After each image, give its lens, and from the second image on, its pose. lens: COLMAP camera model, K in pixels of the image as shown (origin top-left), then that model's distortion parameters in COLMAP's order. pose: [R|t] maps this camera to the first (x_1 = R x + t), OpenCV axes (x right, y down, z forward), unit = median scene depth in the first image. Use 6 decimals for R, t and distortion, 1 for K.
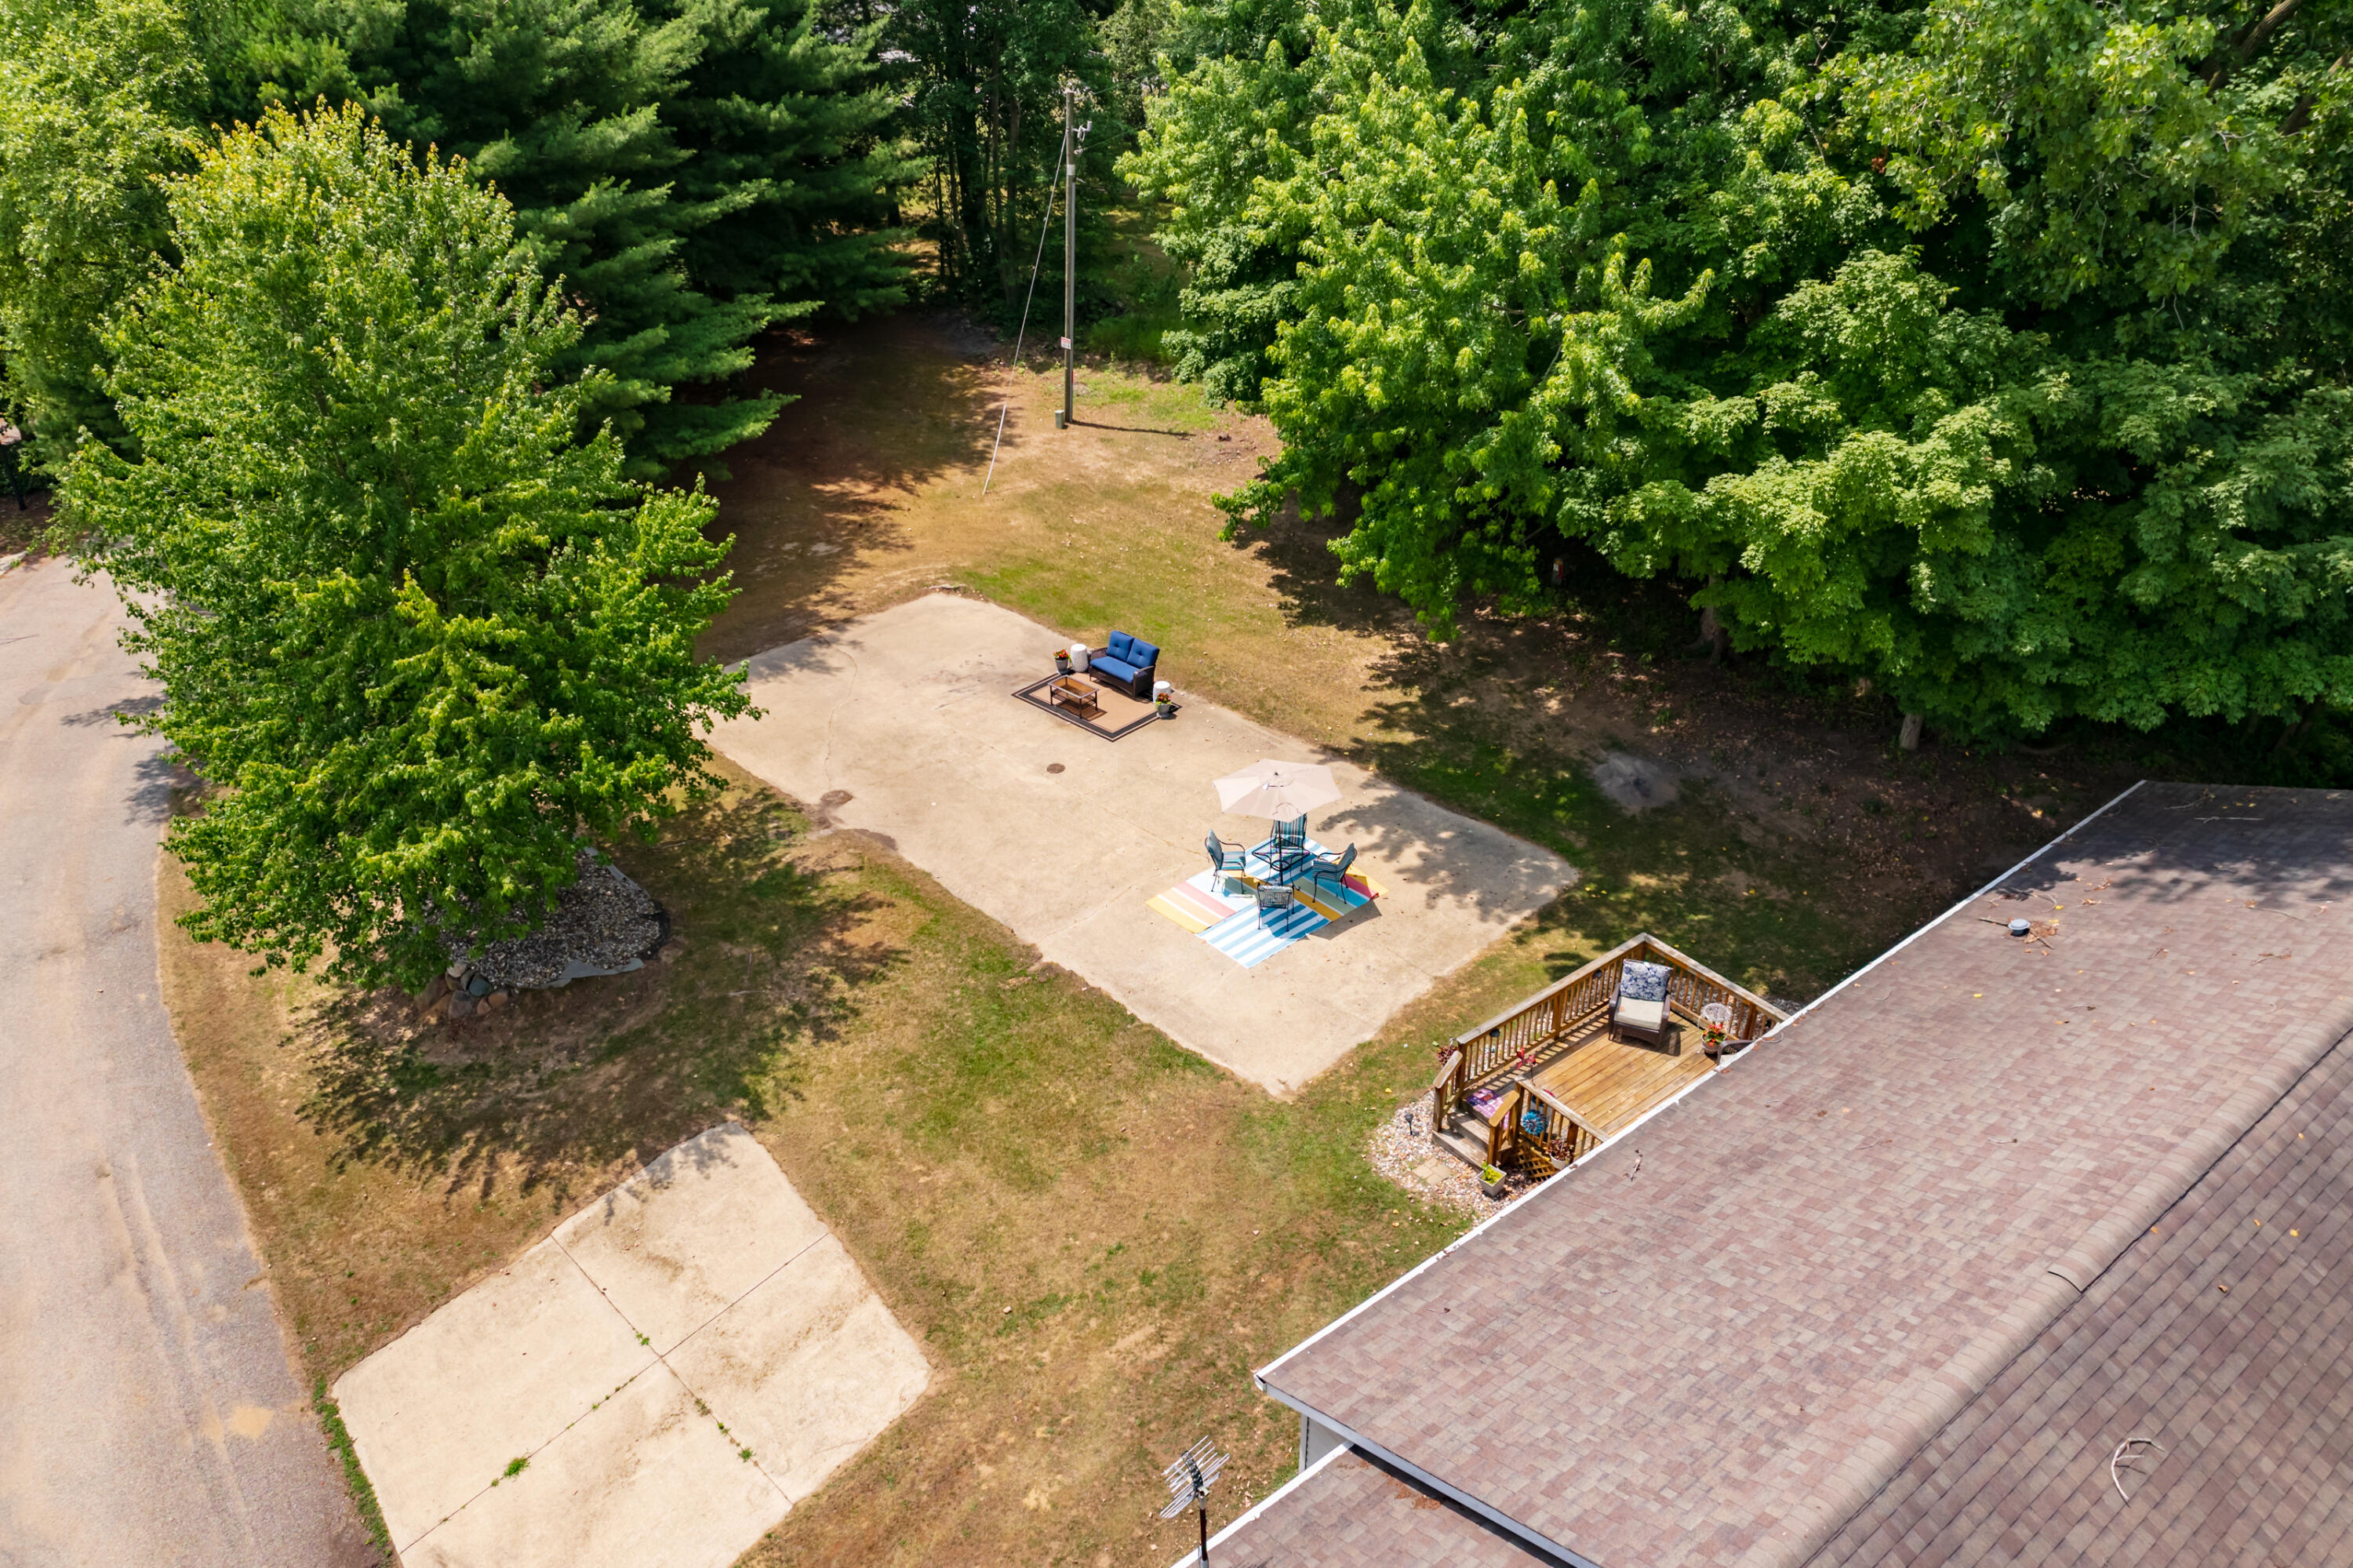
lens RADIAL K [[1655.3, 0, 1185.7], [0, 1655.3, 780.6], [0, 0, 1]] dist [-0.015508, -0.004318]
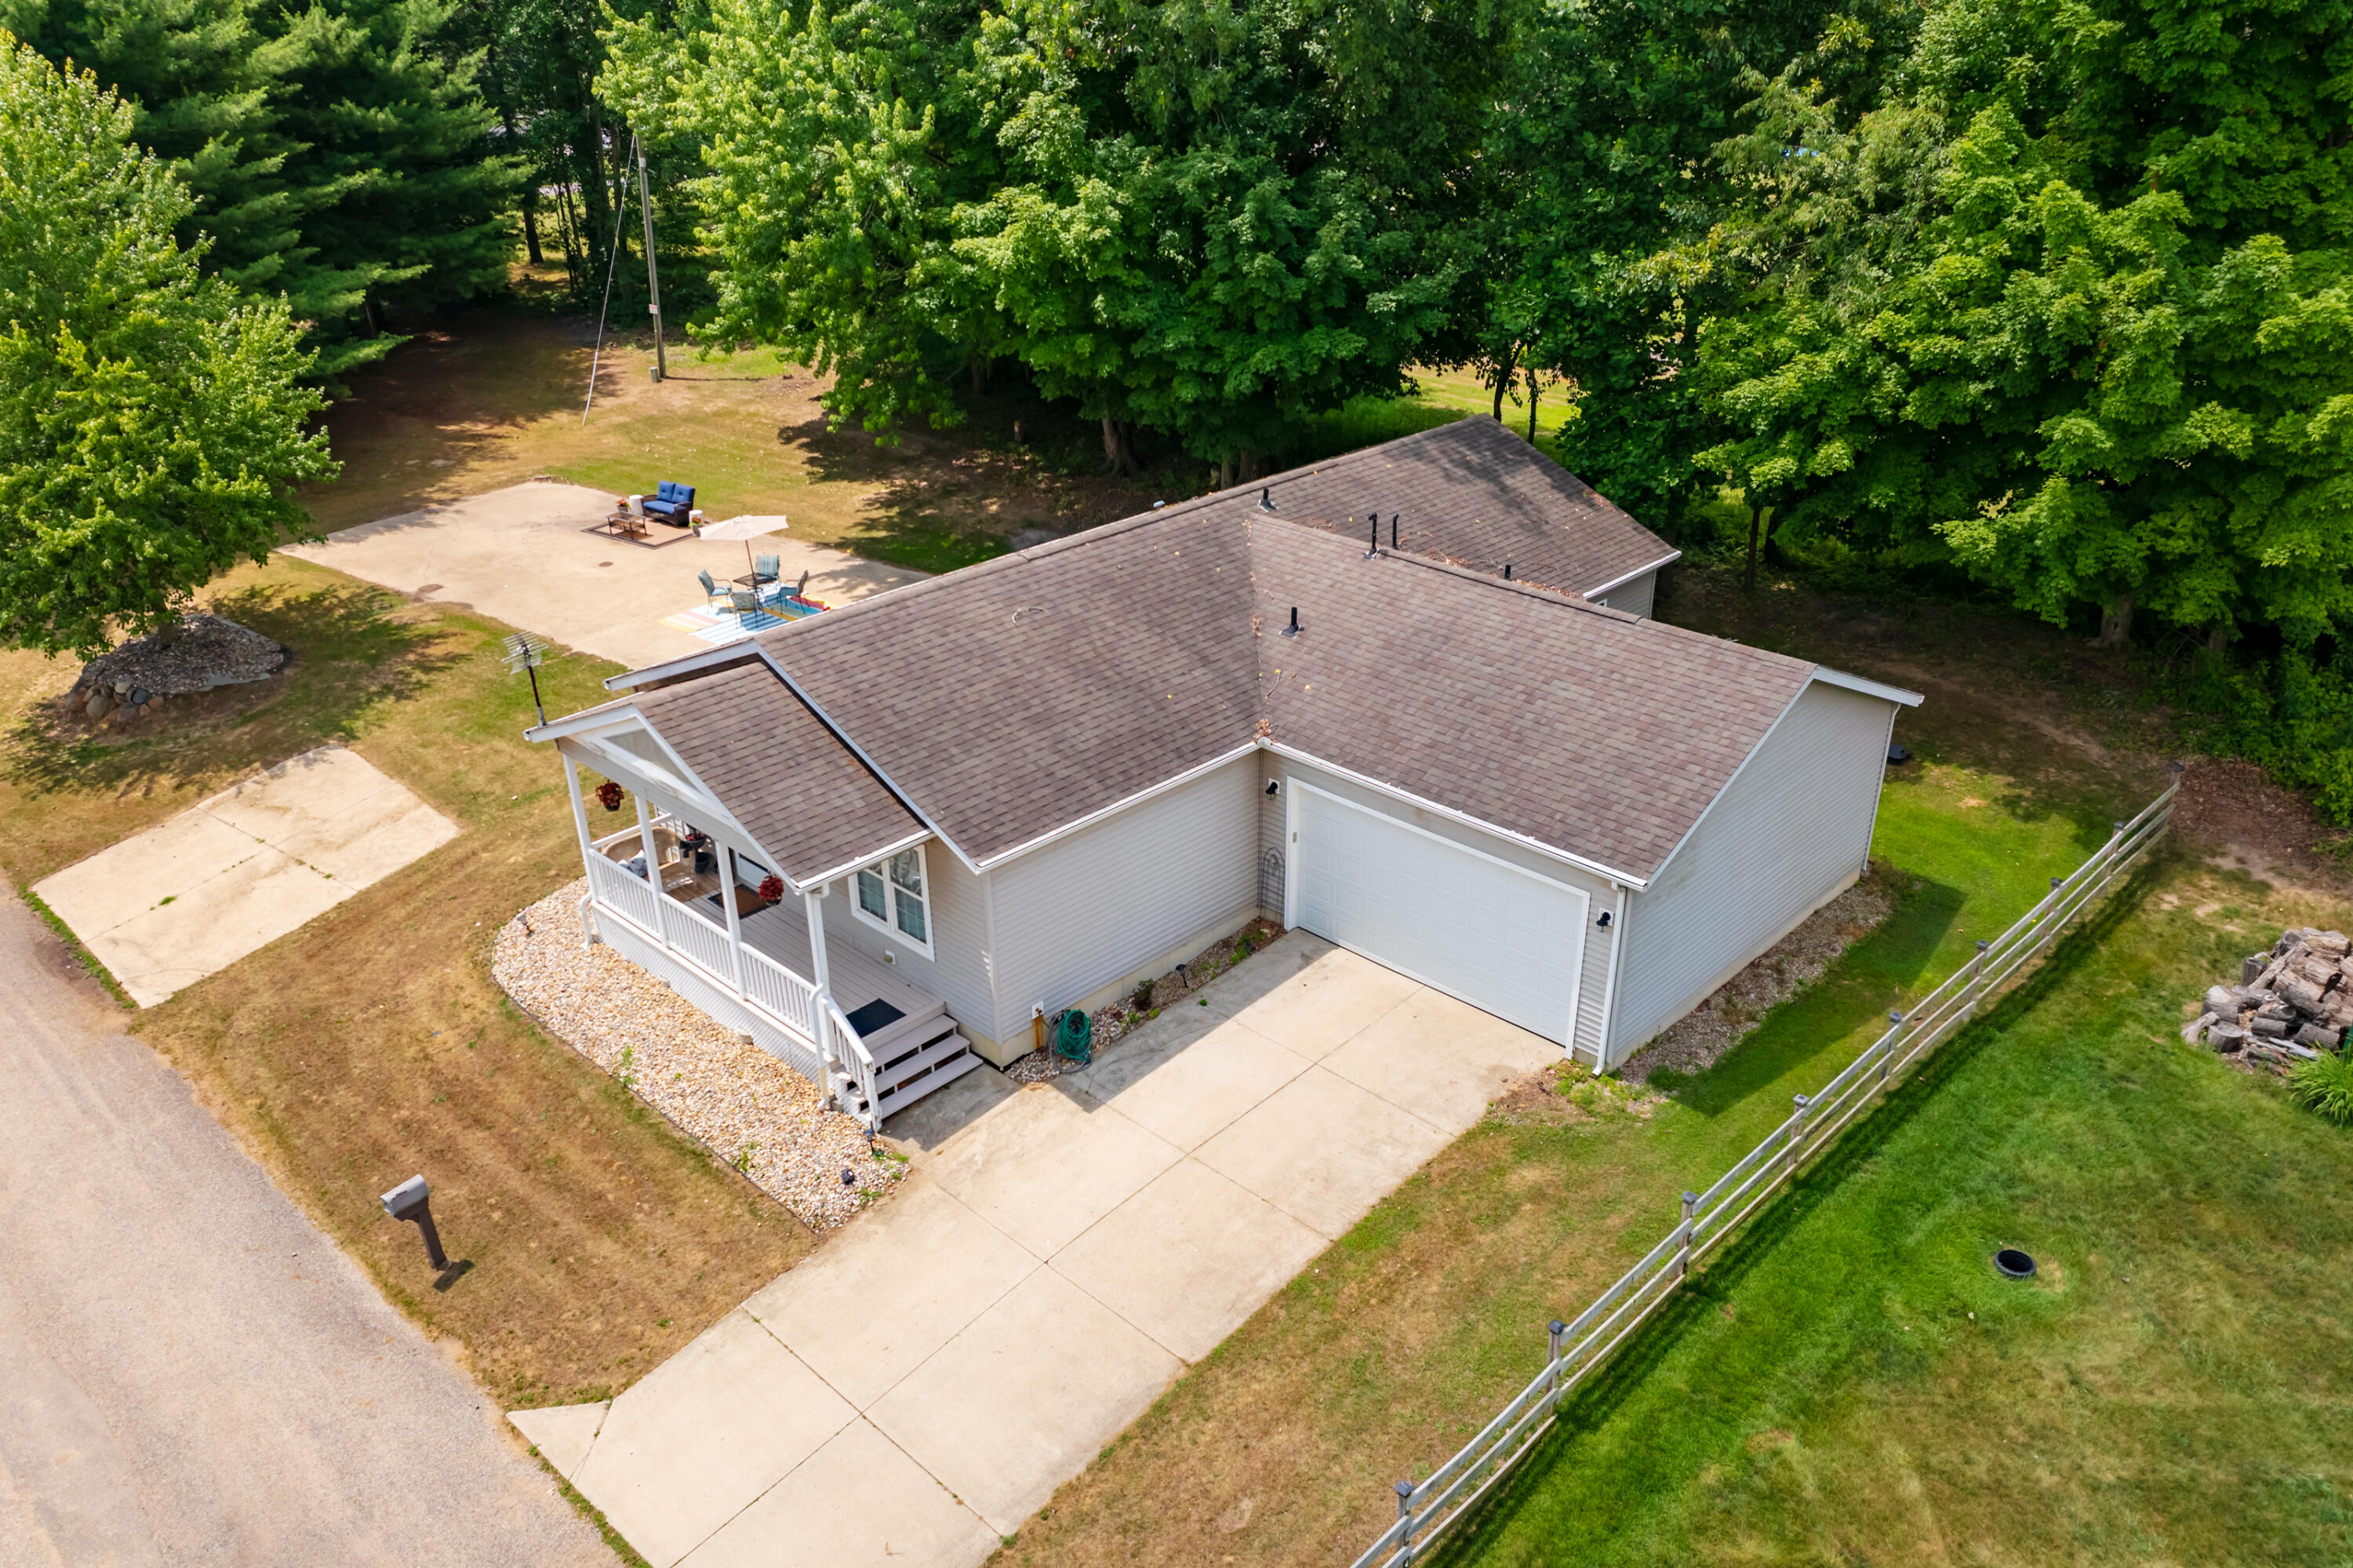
lens RADIAL K [[1752.5, 0, 1221.5], [0, 1752.5, 864.7], [0, 0, 1]] dist [-0.039729, 0.032647]
pose [[0.988589, -0.070749, 0.132993, 0.229414], [0.076800, 0.996206, -0.040931, 0.365663], [-0.129592, 0.050678, 0.990271, -0.473240]]
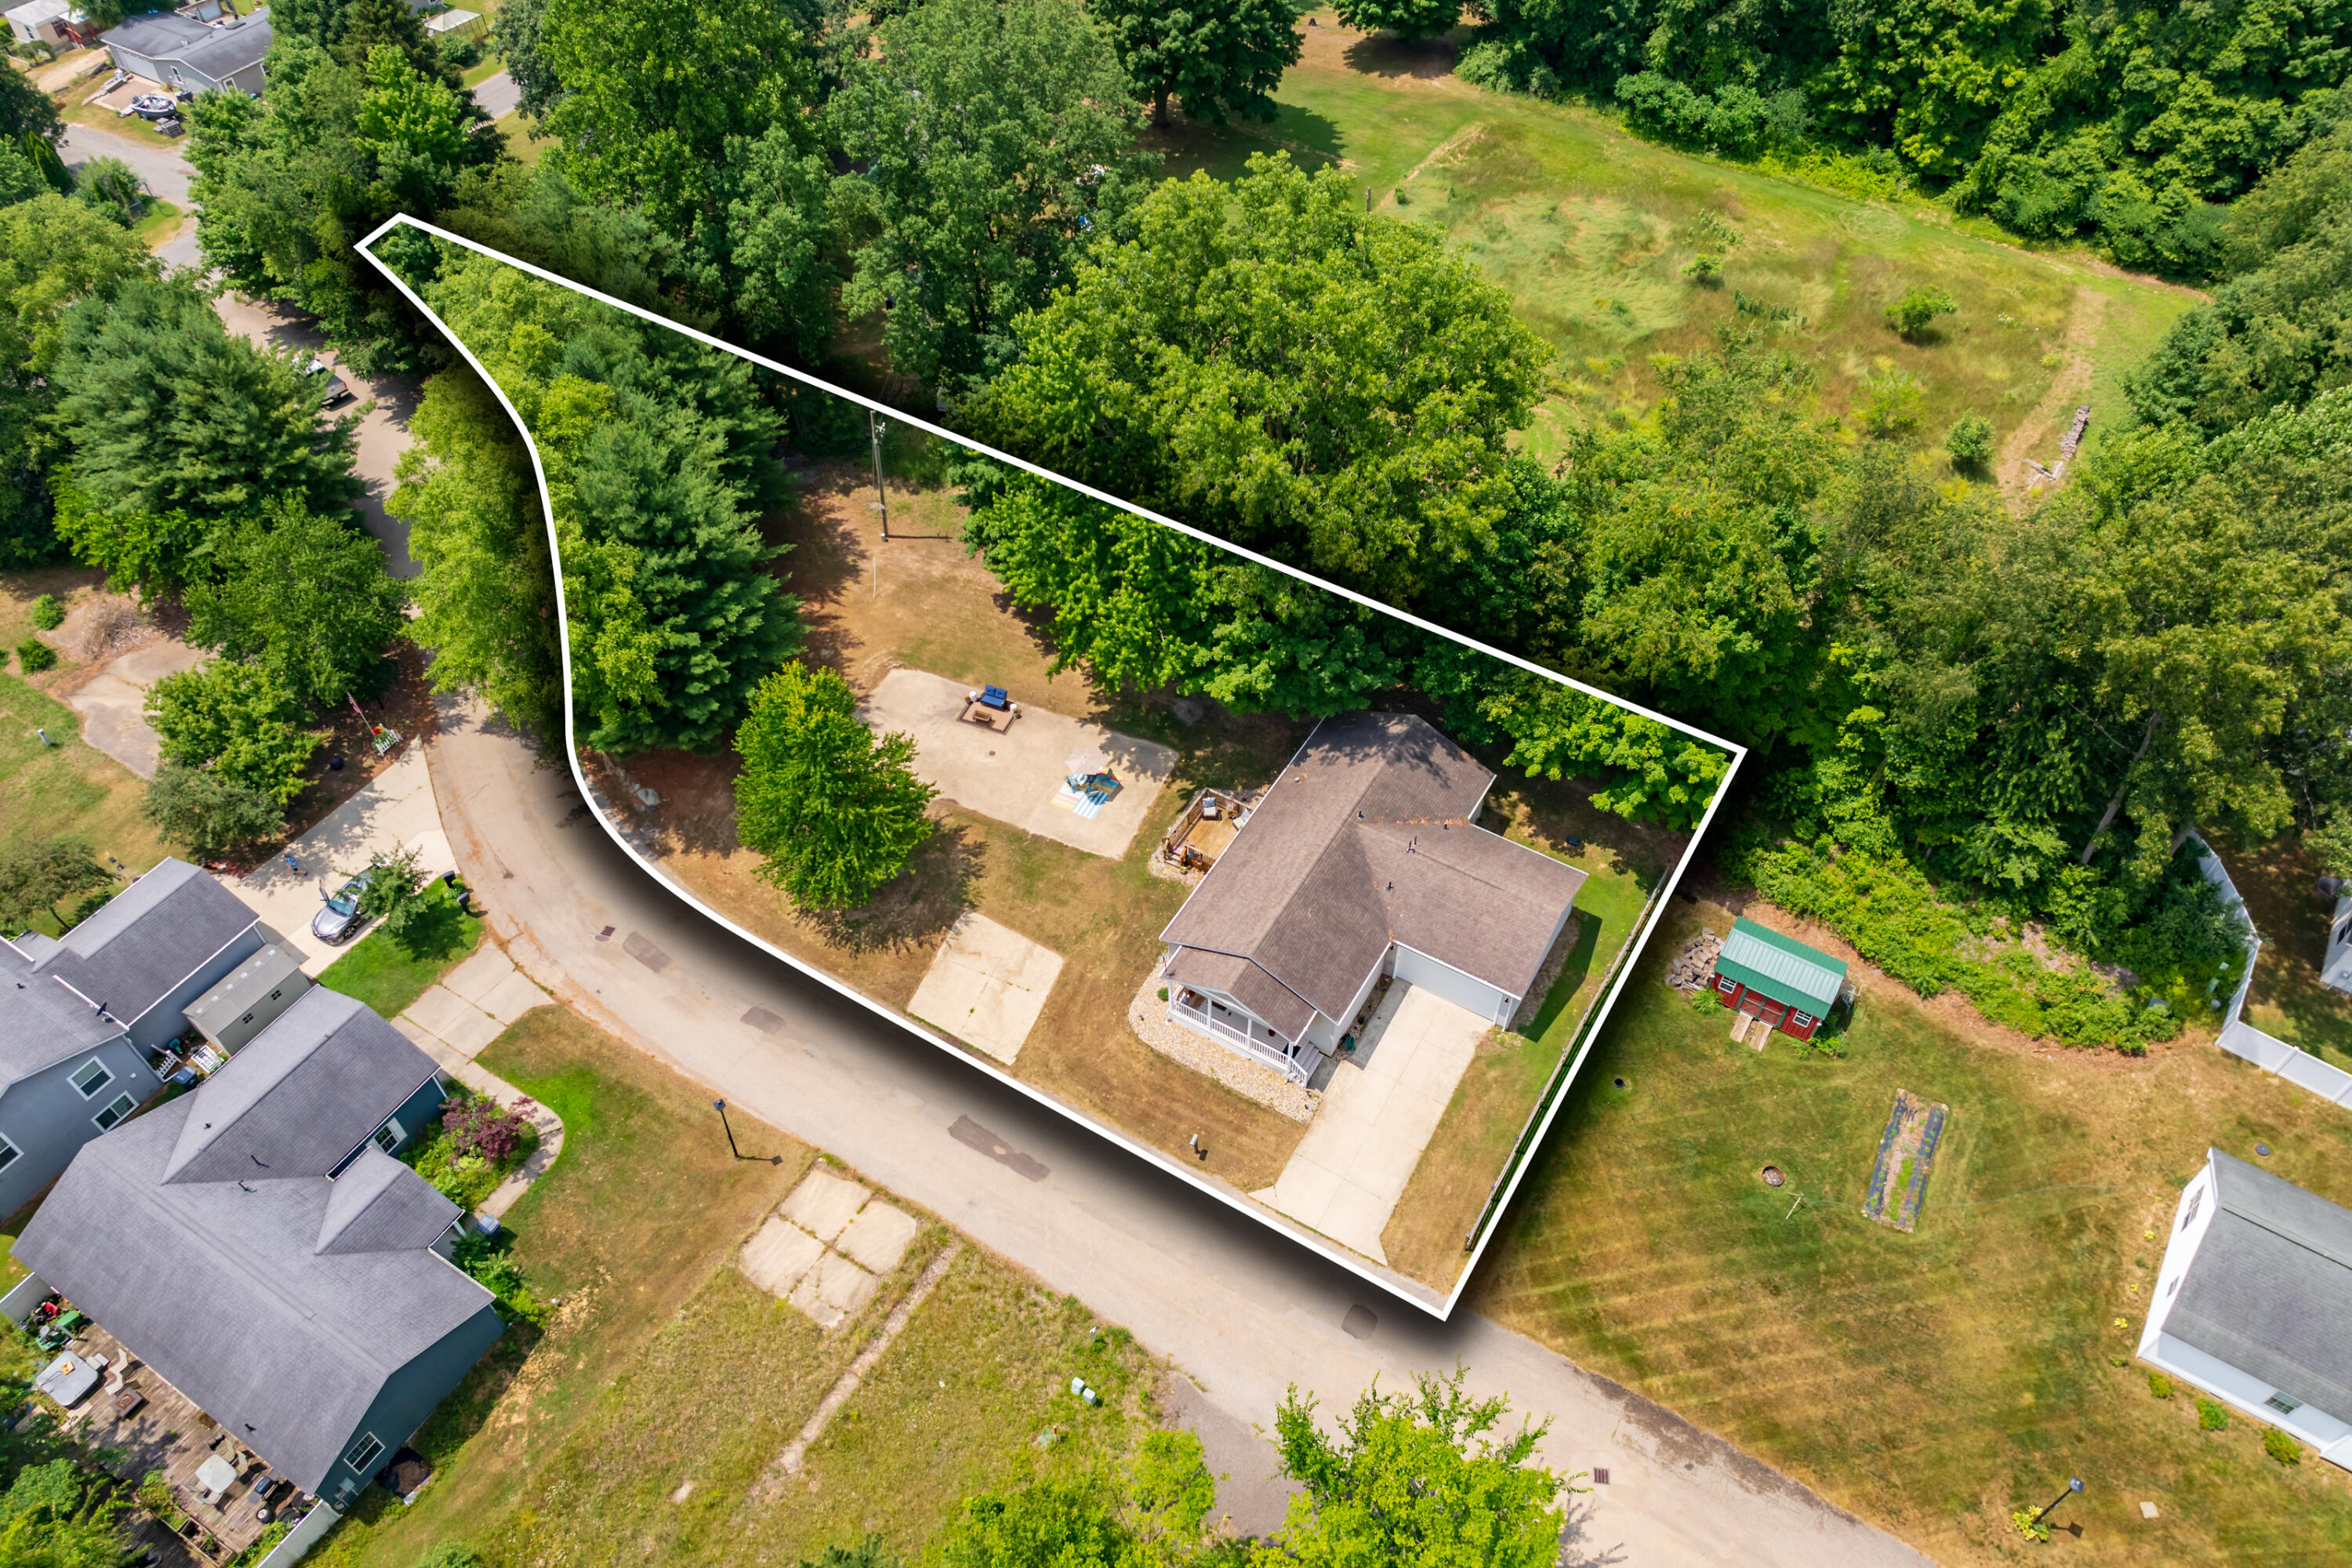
lens RADIAL K [[1654.5, 0, 1185.2], [0, 1654.5, 780.6], [0, 0, 1]] dist [-0.015508, -0.004318]
pose [[0.931981, -0.265612, 0.246702, -0.536225], [0.180106, 0.929880, 0.320757, -0.903469], [-0.314600, -0.254507, 0.914469, -1.877339]]
